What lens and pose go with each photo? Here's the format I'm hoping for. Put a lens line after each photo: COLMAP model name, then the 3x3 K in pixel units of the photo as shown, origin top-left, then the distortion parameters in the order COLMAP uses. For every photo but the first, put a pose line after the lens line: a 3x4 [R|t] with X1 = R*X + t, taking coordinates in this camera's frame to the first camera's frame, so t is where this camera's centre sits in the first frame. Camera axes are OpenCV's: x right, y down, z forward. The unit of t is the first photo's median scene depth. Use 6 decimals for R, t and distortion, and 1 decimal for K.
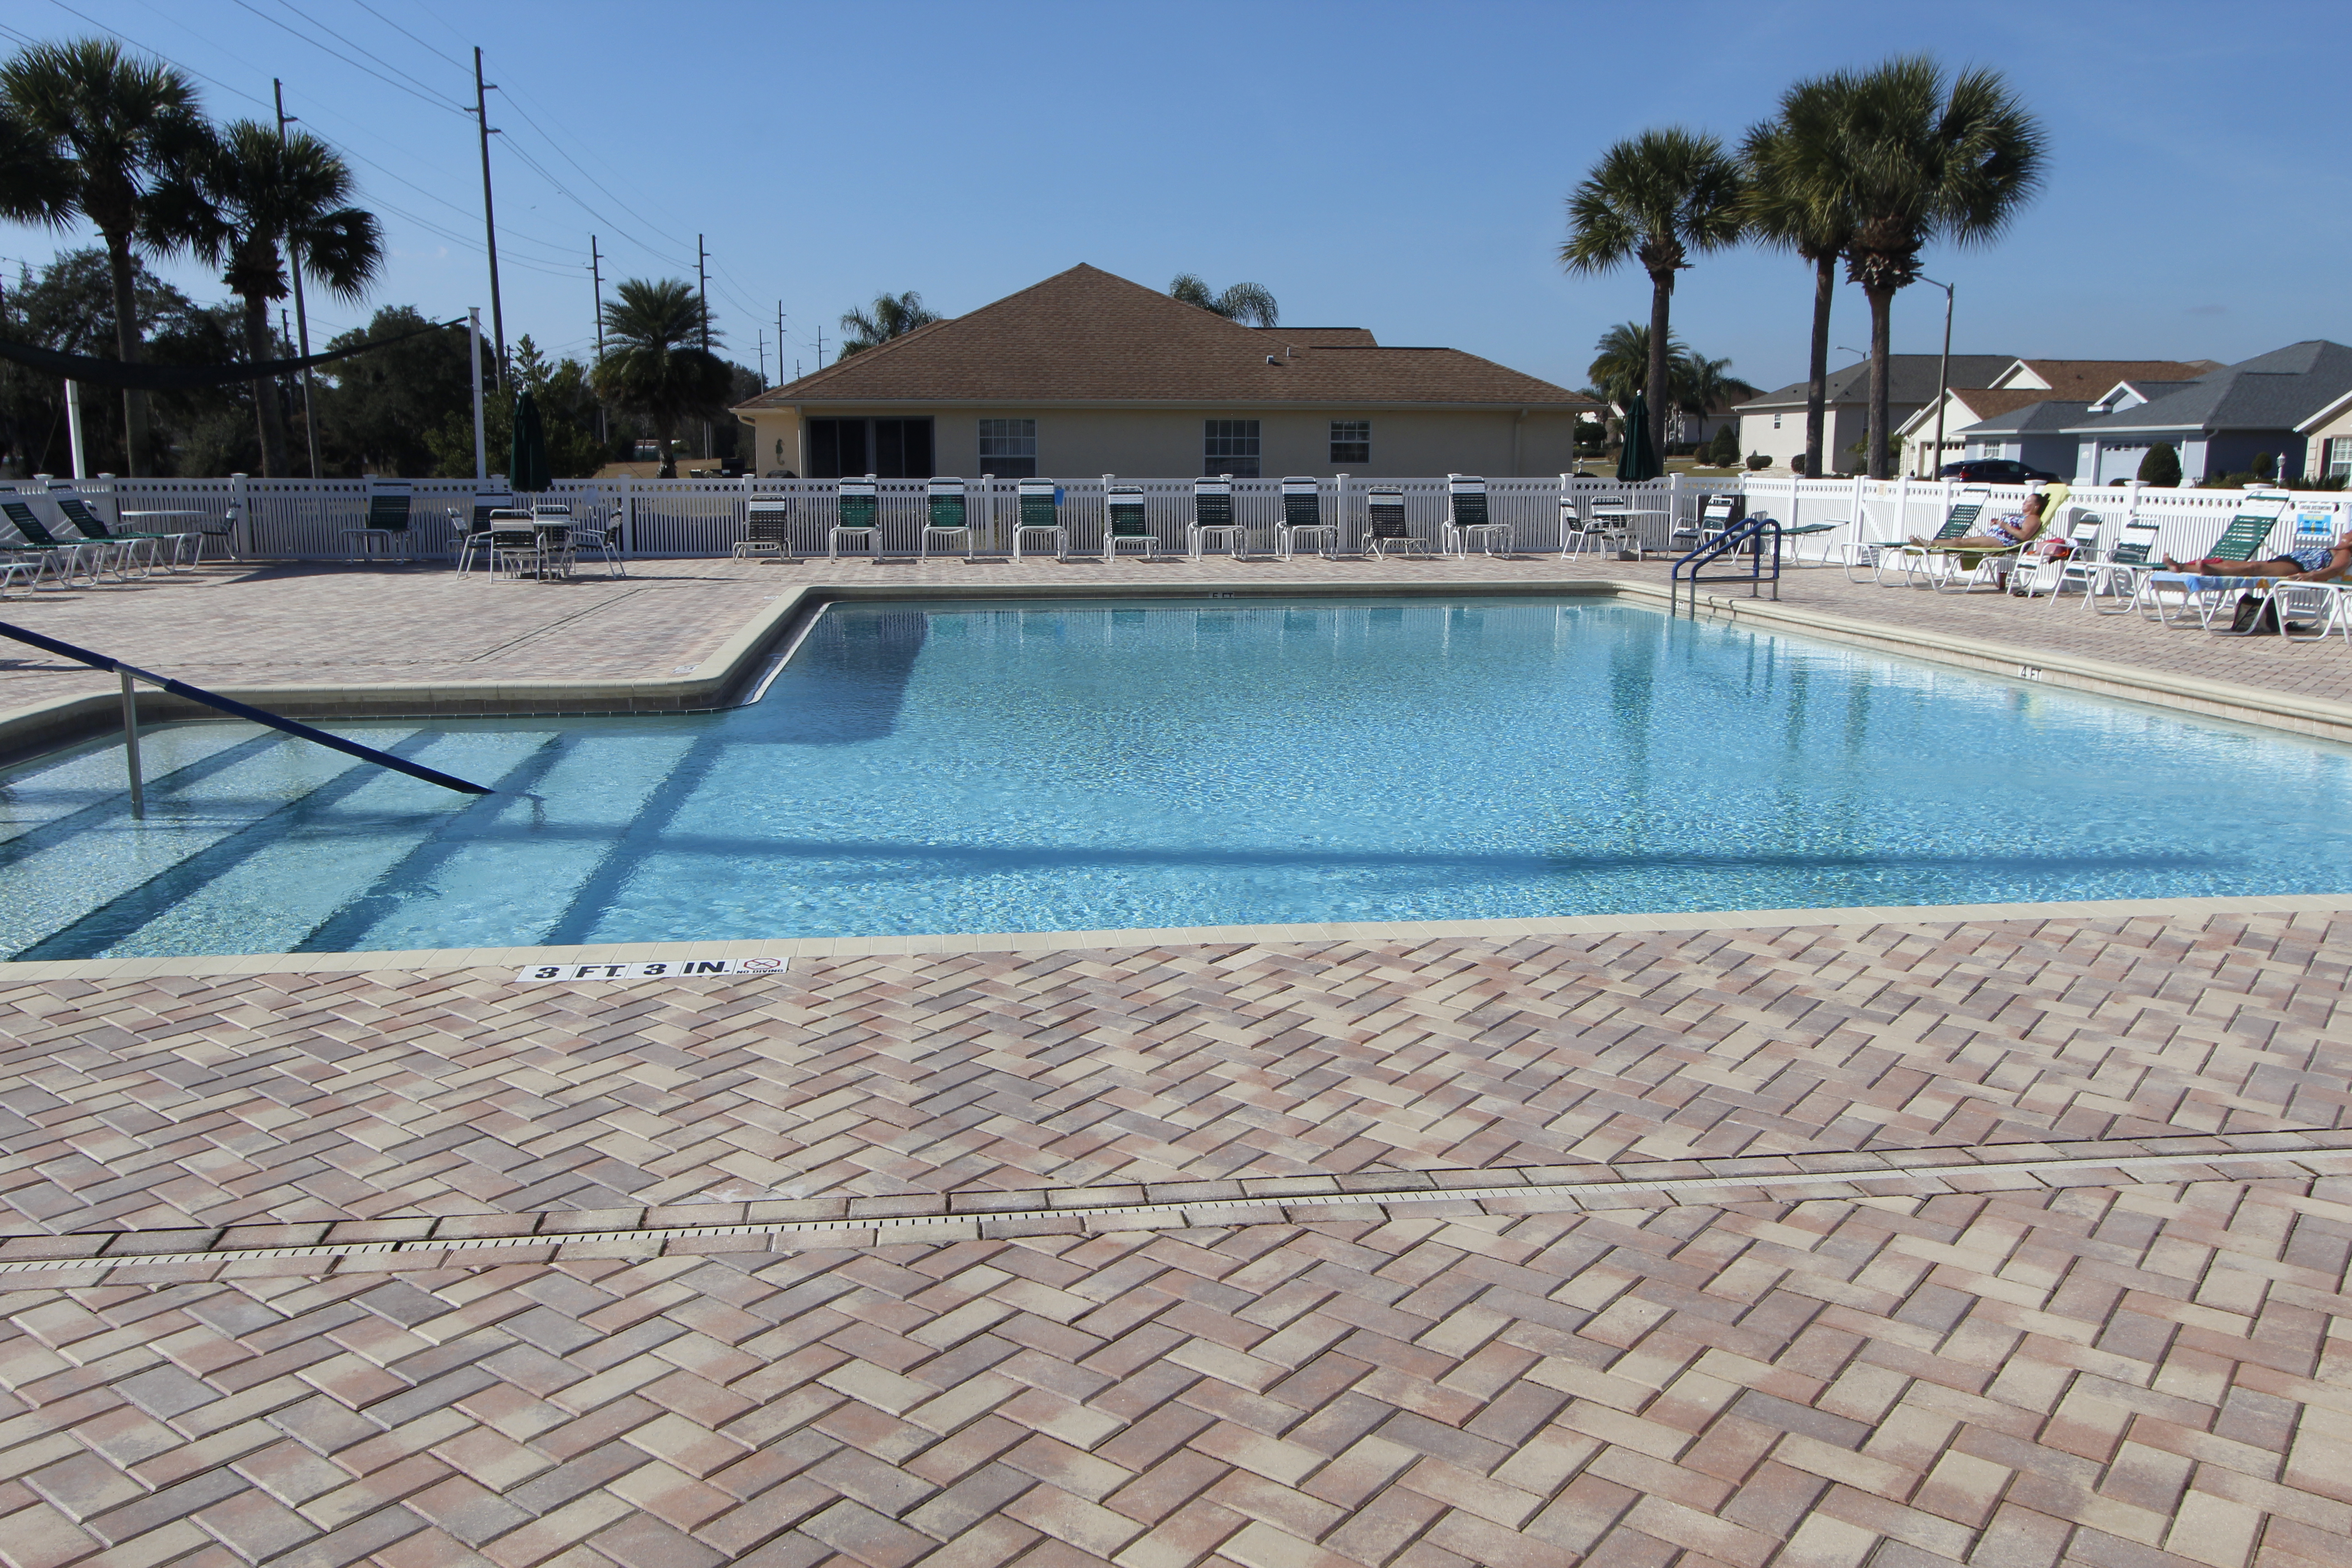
lens RADIAL K [[1826.5, 0, 1177.4], [0, 1826.5, 804.4], [0, 0, 1]] dist [-0.005780, 0.005849]
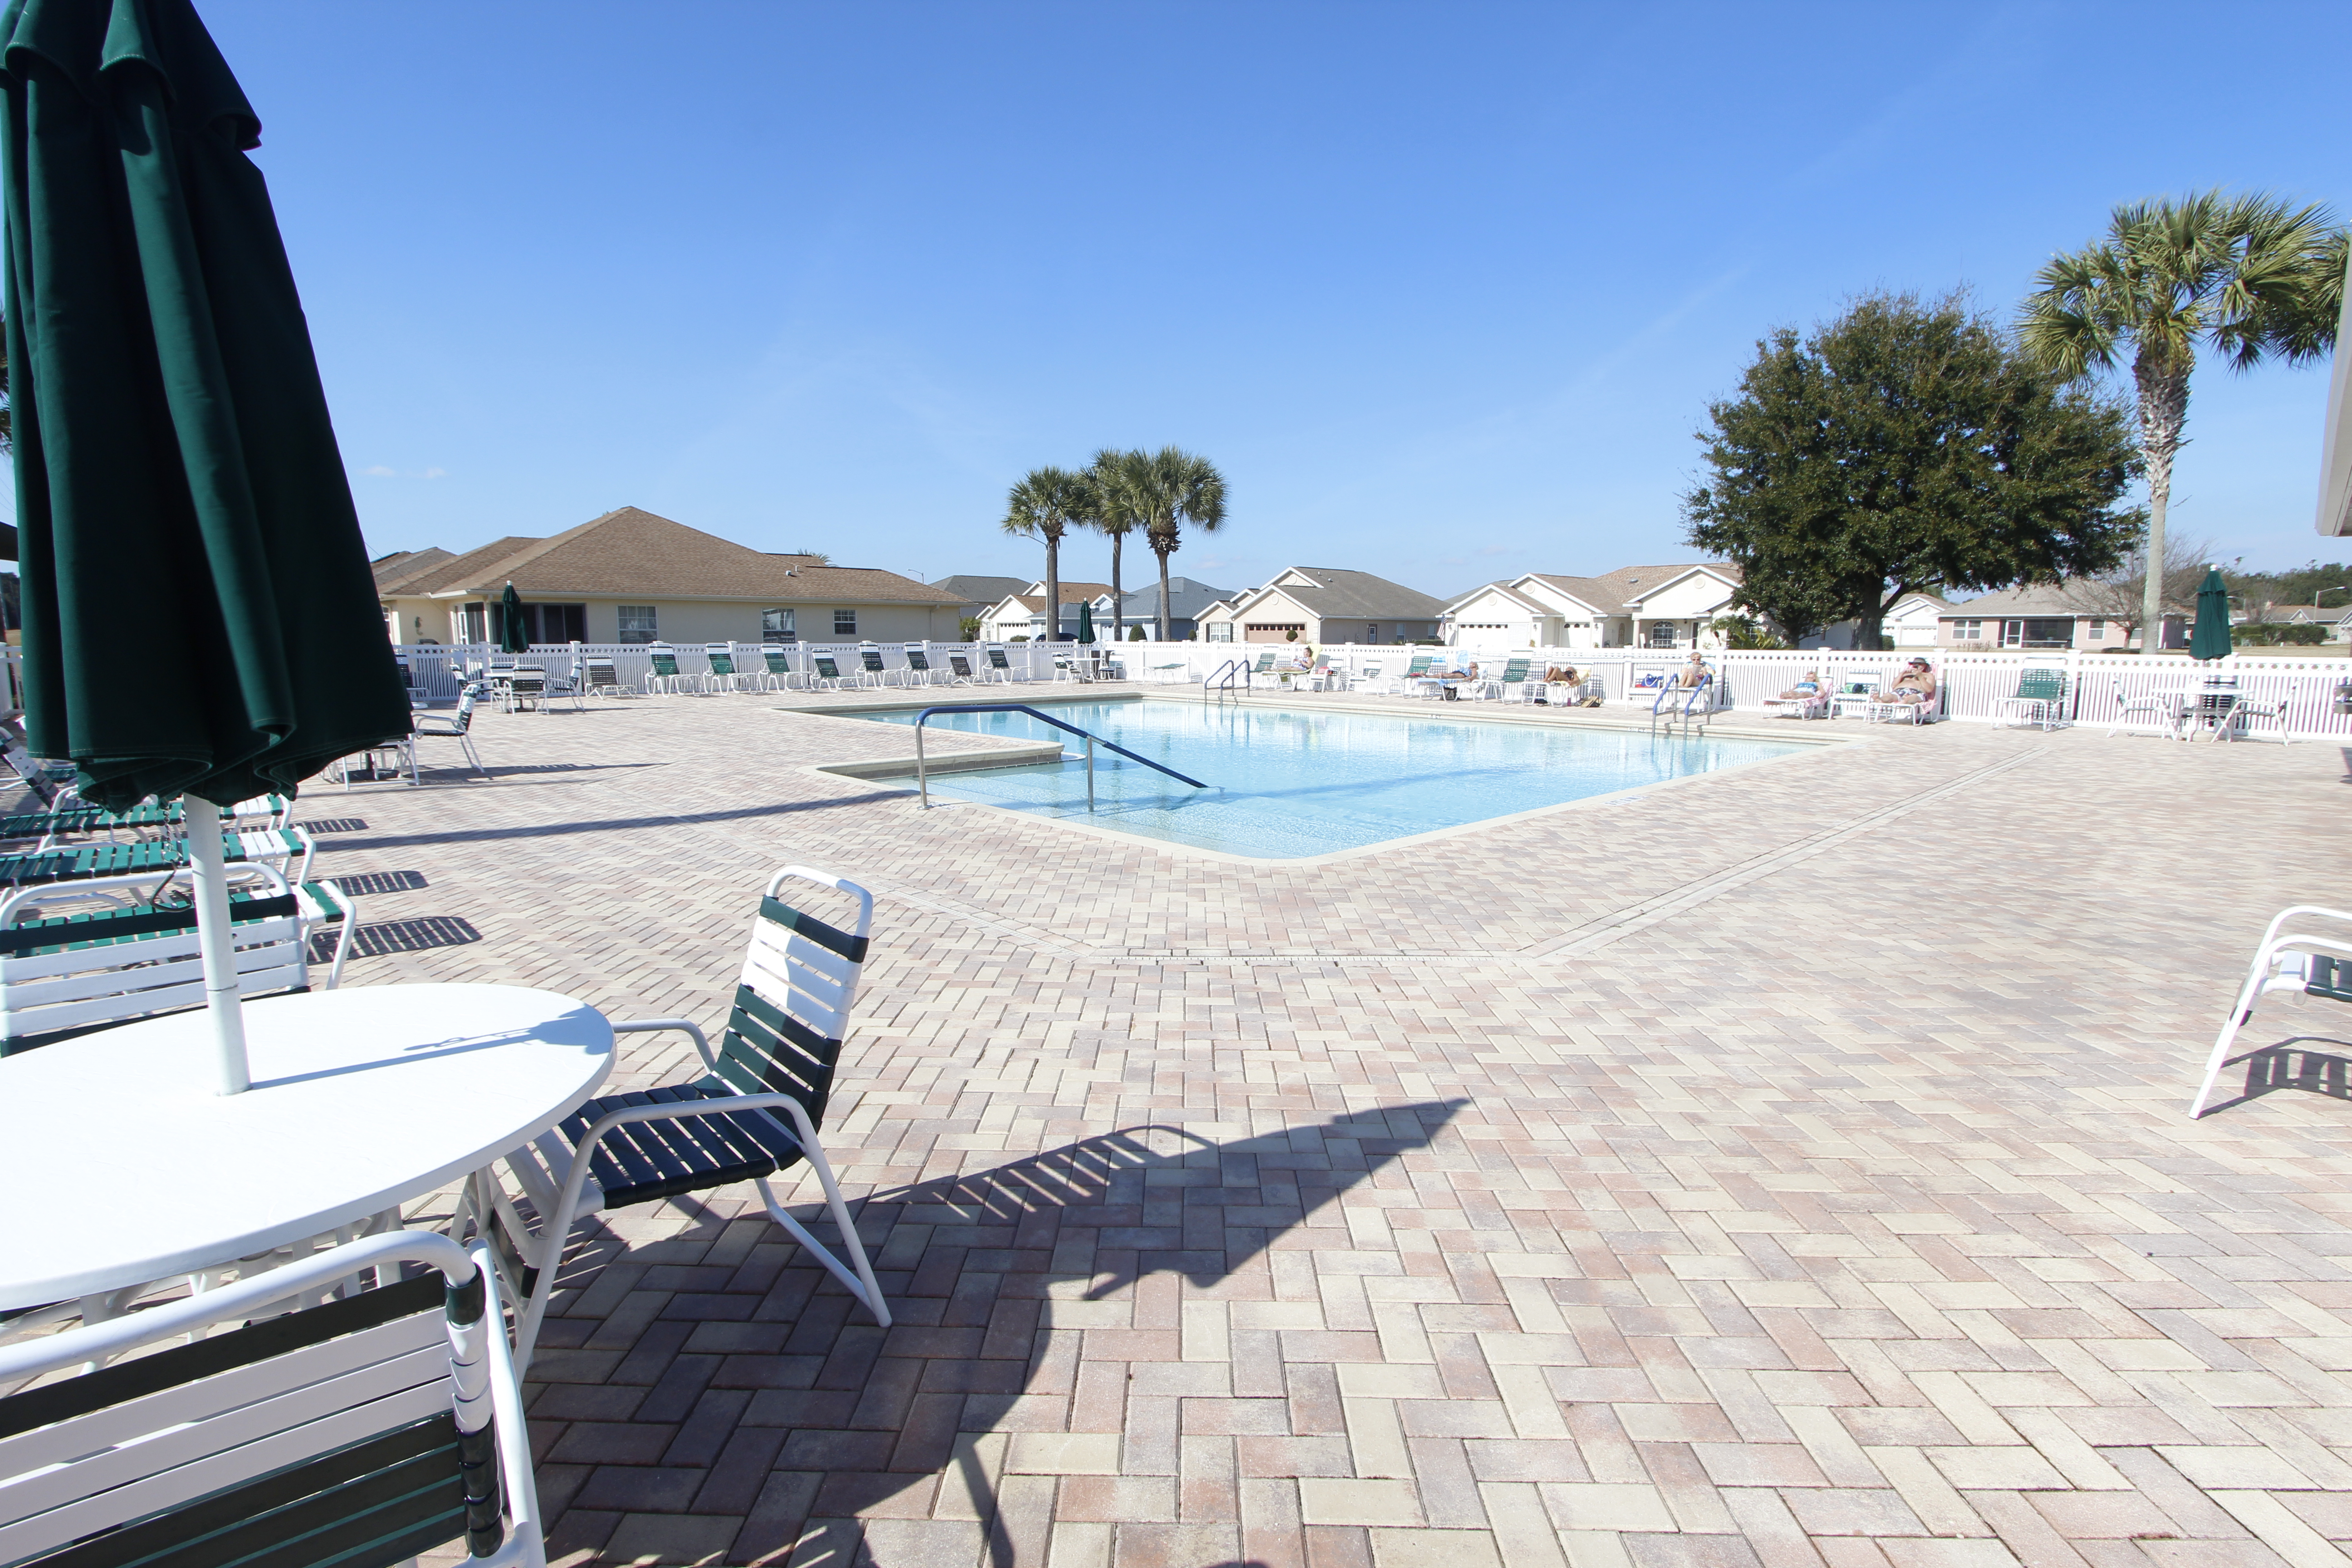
lens RADIAL K [[1140.0, 0, 1171.1], [0, 1140.0, 761.1], [0, 0, 1]] dist [-0.028709, 0.000770]
pose [[0.790583, -0.065665, 0.608824, -0.386951], [0.110529, 0.993206, -0.036404, 0.003195], [-0.602297, 0.096074, 0.792469, -0.014318]]
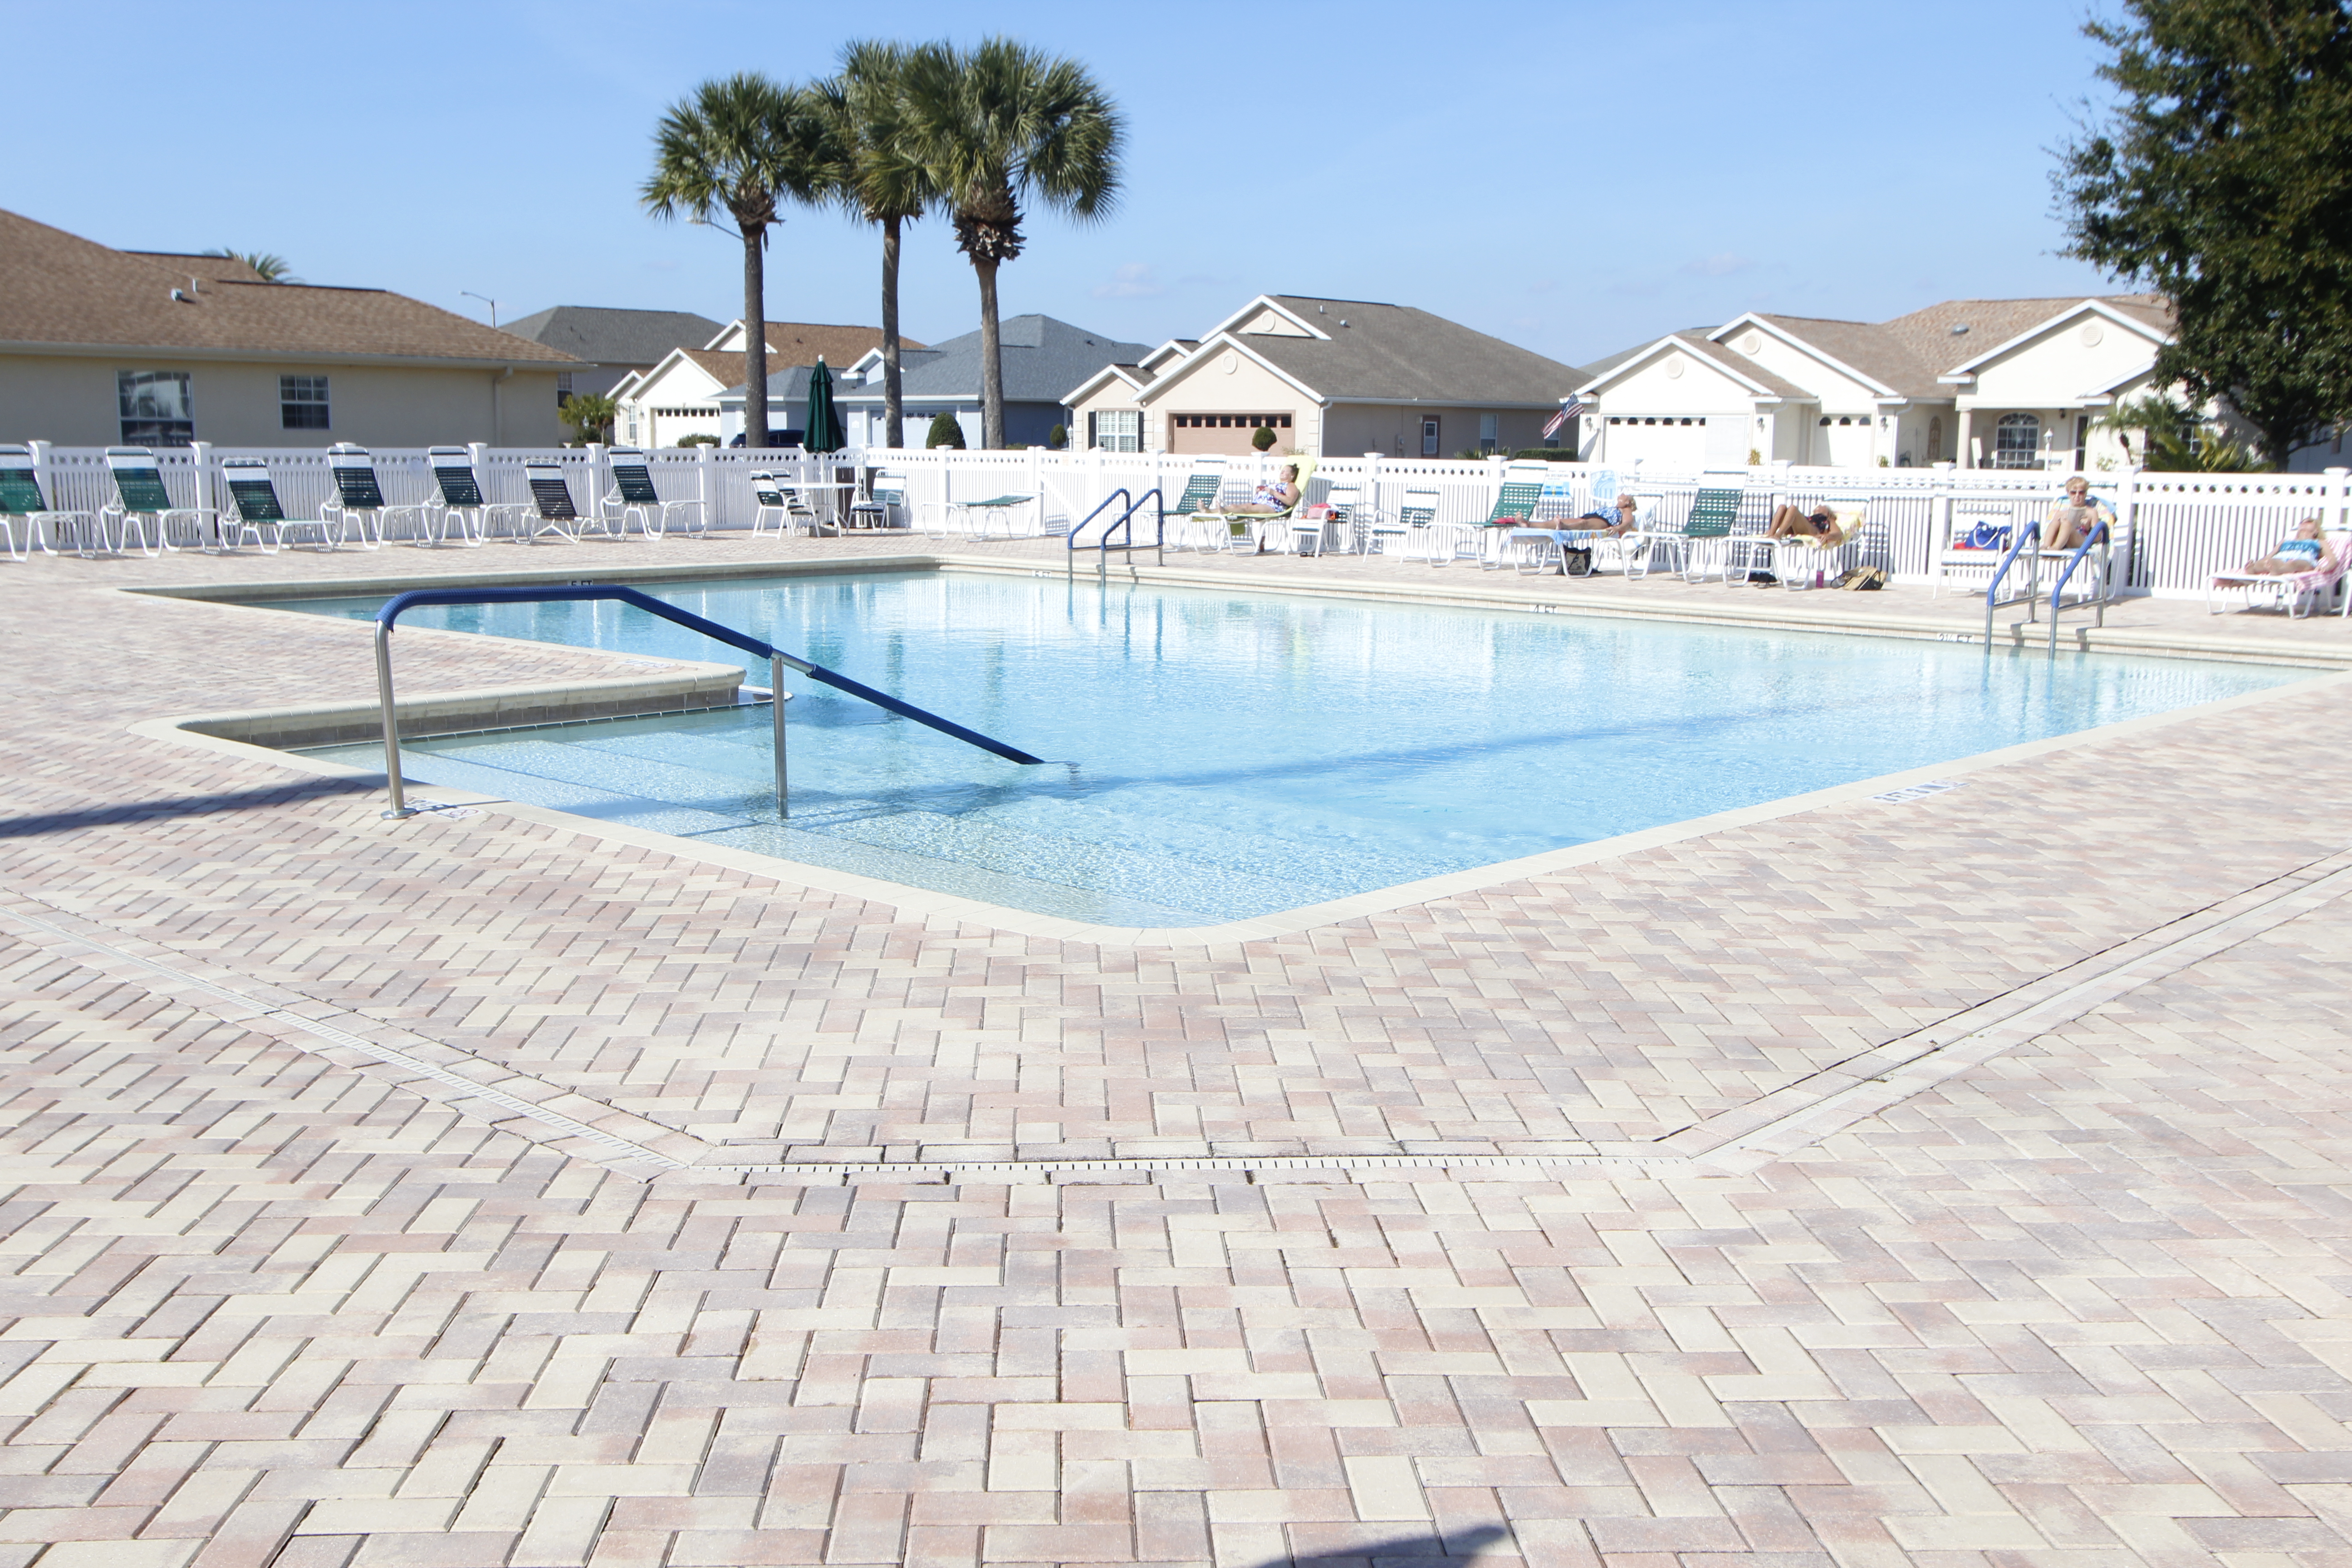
lens RADIAL K [[2356.8, 0, 1176.1], [0, 2356.8, 776.4], [0, 0, 1]] dist [-0.006497, 0.000000]
pose [[0.747873, -0.088213, 0.657954, -0.376309], [0.113567, 0.993522, 0.004116, 0.002523], [-0.654055, 0.071644, 0.753047, -0.010367]]
